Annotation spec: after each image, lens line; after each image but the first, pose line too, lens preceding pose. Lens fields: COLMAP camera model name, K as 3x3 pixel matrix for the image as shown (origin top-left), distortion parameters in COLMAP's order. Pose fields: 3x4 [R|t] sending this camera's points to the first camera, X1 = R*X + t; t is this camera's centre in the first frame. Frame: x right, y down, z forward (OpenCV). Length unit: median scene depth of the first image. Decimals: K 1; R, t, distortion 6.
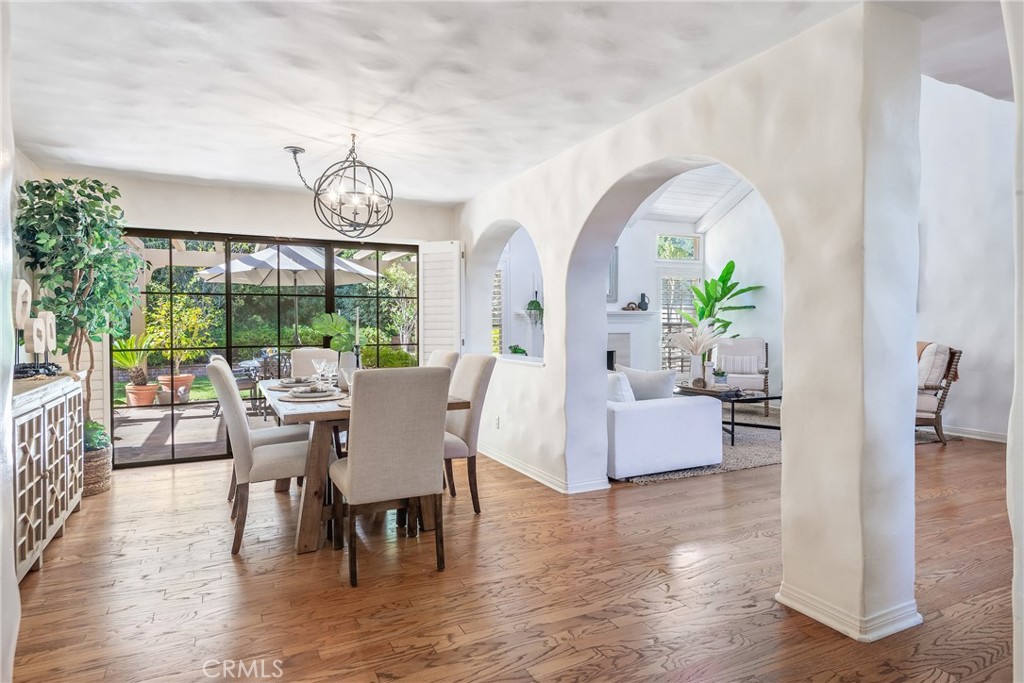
lens RADIAL K [[597.2, 0, 494.8], [0, 597.2, 318.7], [0, 0, 1]] dist [0.000338, -0.000549]
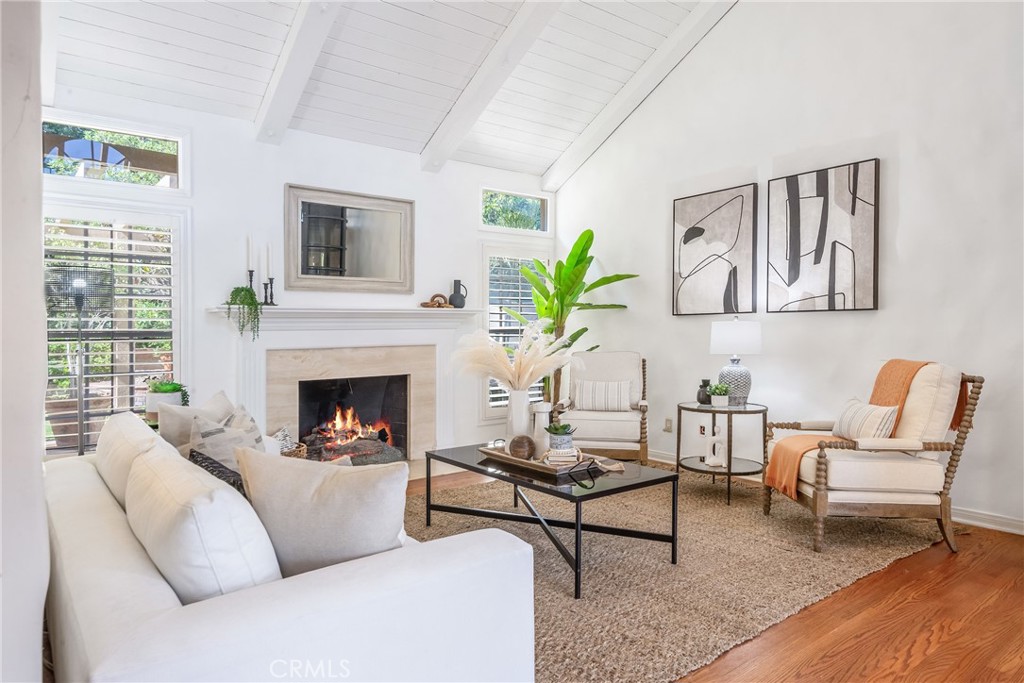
lens RADIAL K [[632.8, 0, 510.3], [0, 632.8, 332.9], [0, 0, 1]] dist [-0.000646, -0.001796]
pose [[0.974625, -0.002943, 0.223827, 0.158479], [0.000323, 0.999931, 0.011743, 0.004376], [-0.223846, -0.011372, 0.974558, 0.358313]]
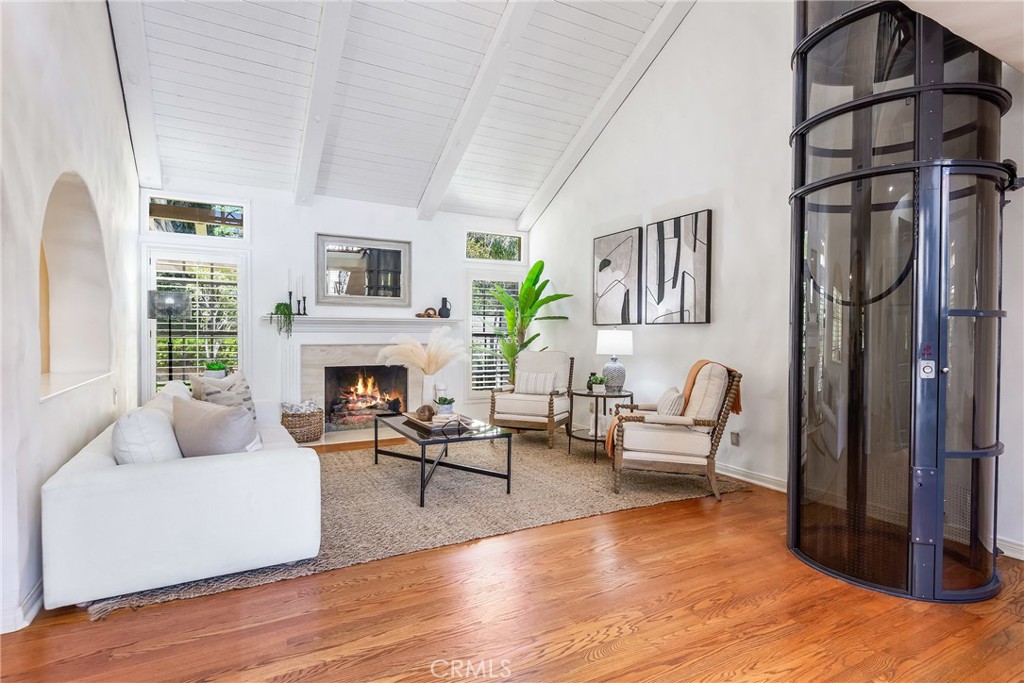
lens RADIAL K [[522.8, 0, 513.0], [0, 522.8, 340.7], [0, 0, 1]] dist [0.016360, -0.000795]
pose [[0.997711, 0.011436, 0.066644, 0.302811], [-0.012899, 0.999684, 0.021574, 0.001611], [-0.066376, -0.022385, 0.997544, 0.248750]]
